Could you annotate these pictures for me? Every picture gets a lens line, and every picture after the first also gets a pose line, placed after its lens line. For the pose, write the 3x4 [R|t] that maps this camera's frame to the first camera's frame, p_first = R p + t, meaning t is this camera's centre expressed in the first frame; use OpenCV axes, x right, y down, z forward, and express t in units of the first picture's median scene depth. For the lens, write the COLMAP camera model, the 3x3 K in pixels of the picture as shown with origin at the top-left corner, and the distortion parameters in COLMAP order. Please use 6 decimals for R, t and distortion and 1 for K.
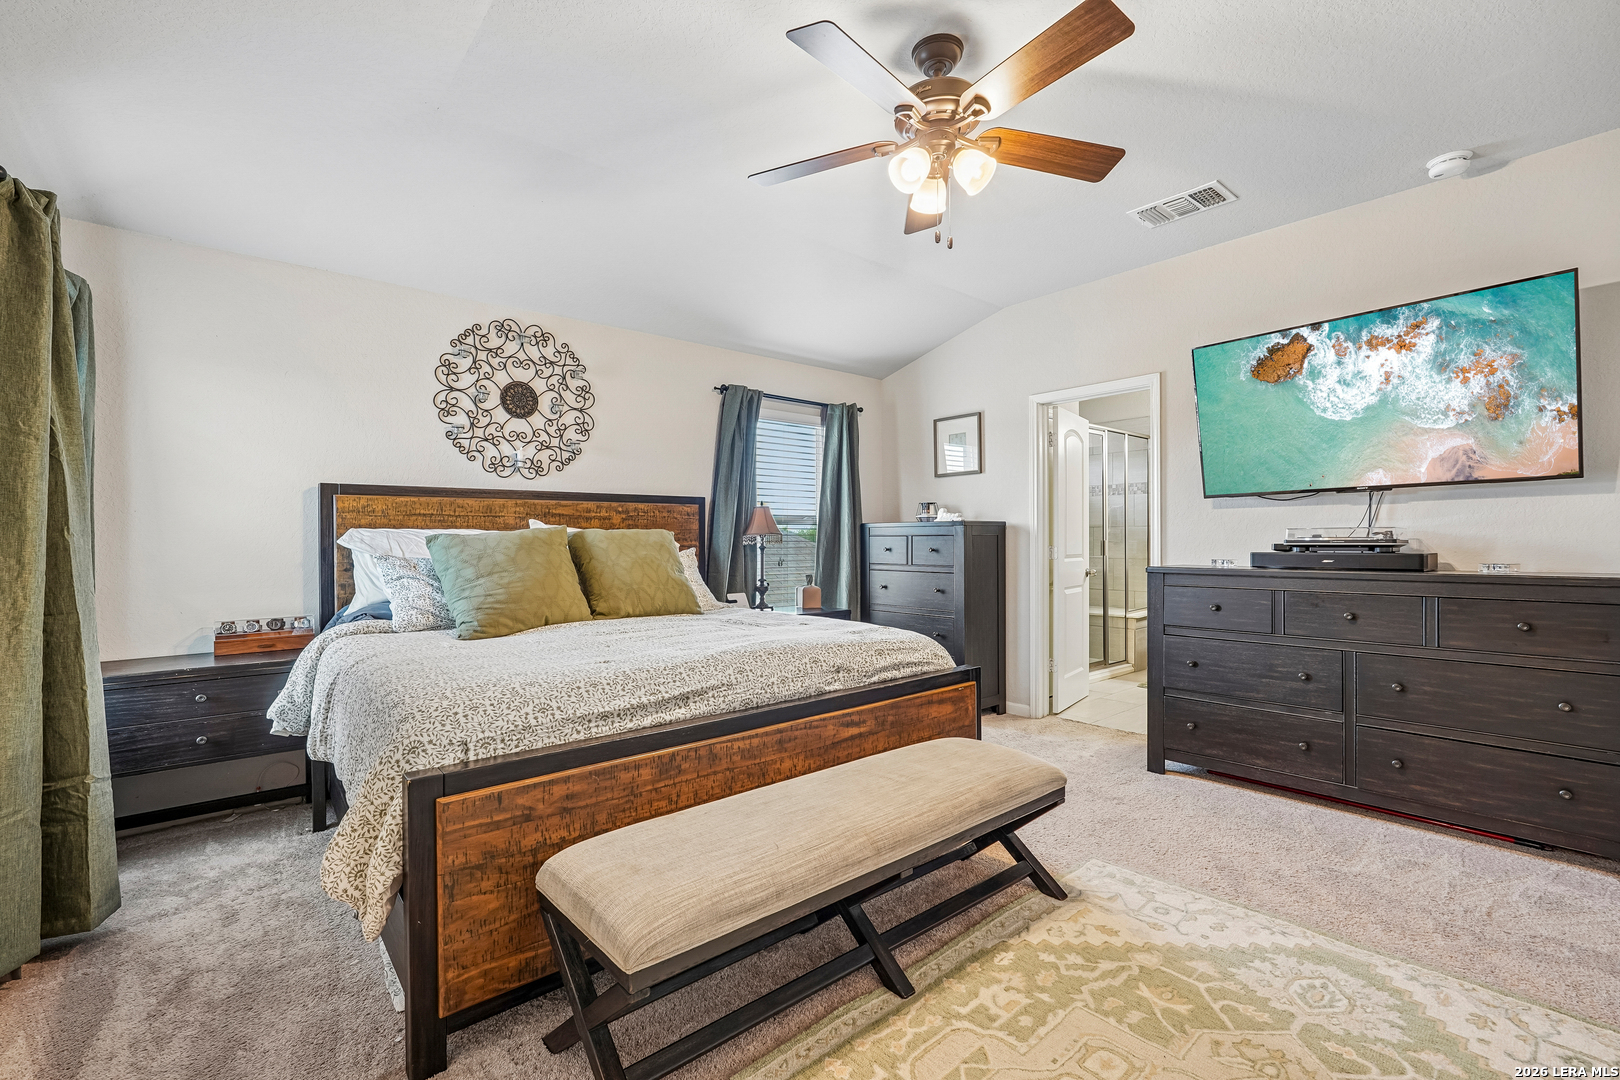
lens RADIAL K [[716.6, 0, 804.4], [0, 716.6, 539.4], [0, 0, 1]] dist [-0.016013, 0.008691]
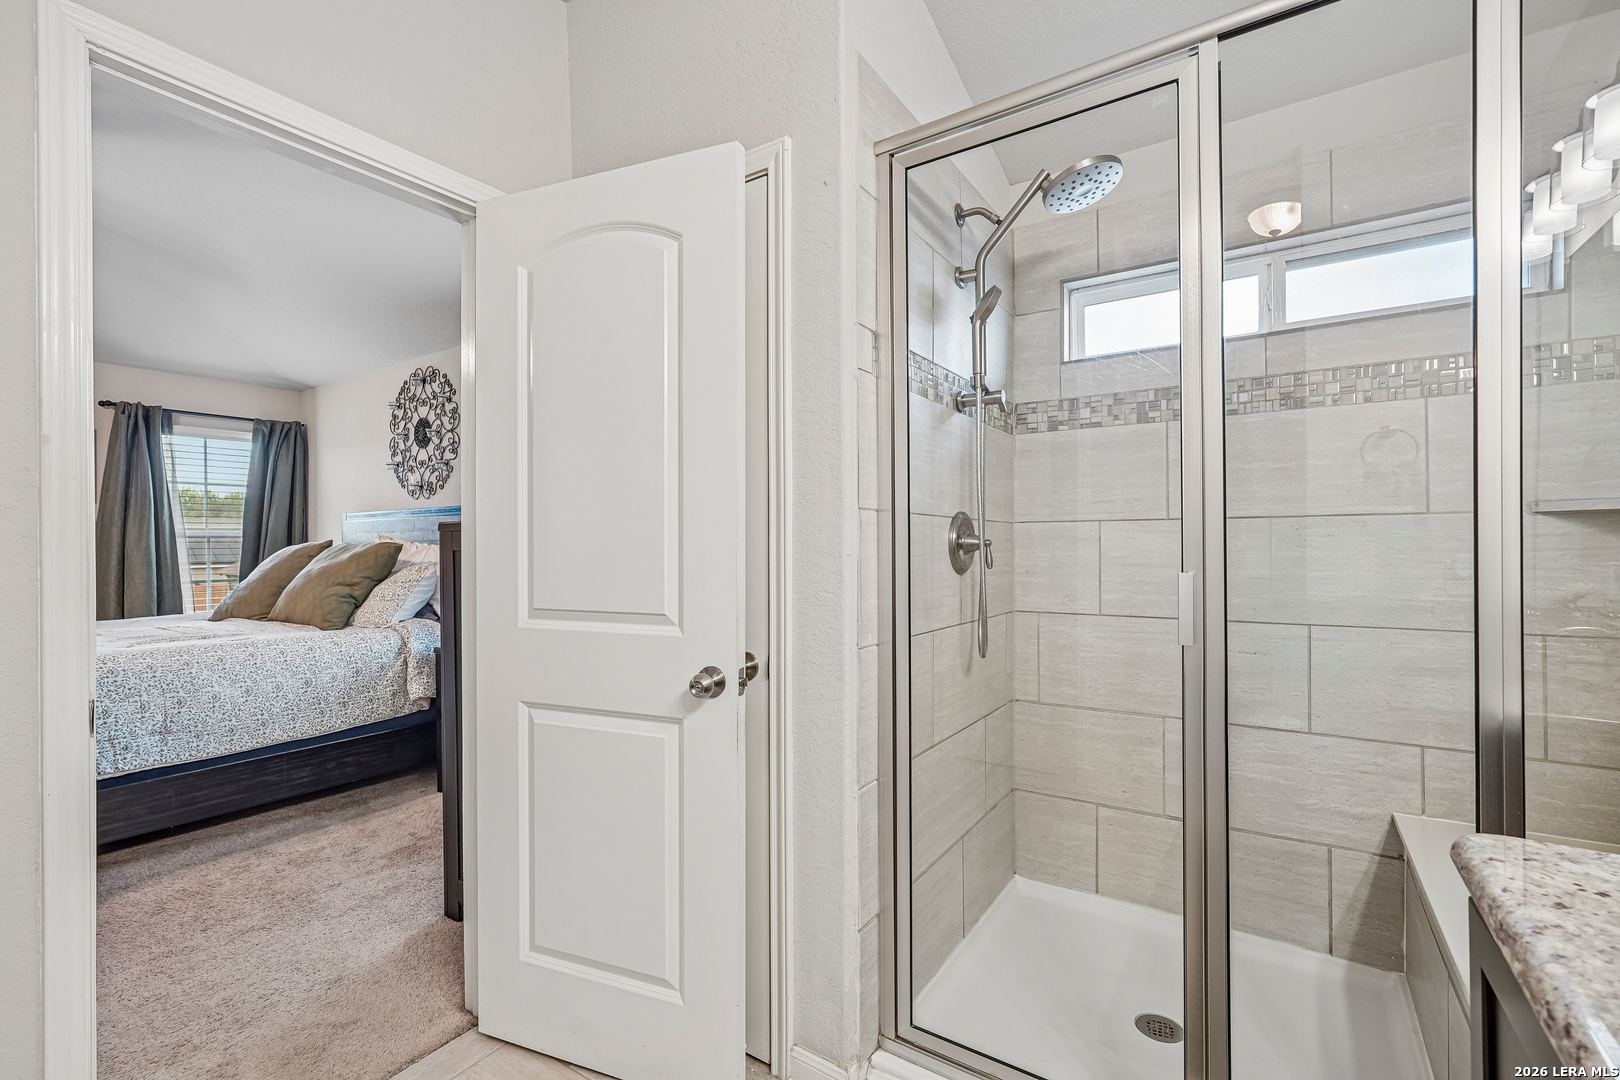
lens RADIAL K [[716.6, 0, 804.4], [0, 716.6, 539.4], [0, 0, 1]] dist [-0.016013, 0.008691]
pose [[0.267999, 0.000131, -0.963419, 0.954688], [0.003600, 0.999993, 0.001138, -0.016740], [0.963412, -0.003774, 0.267997, 1.337569]]
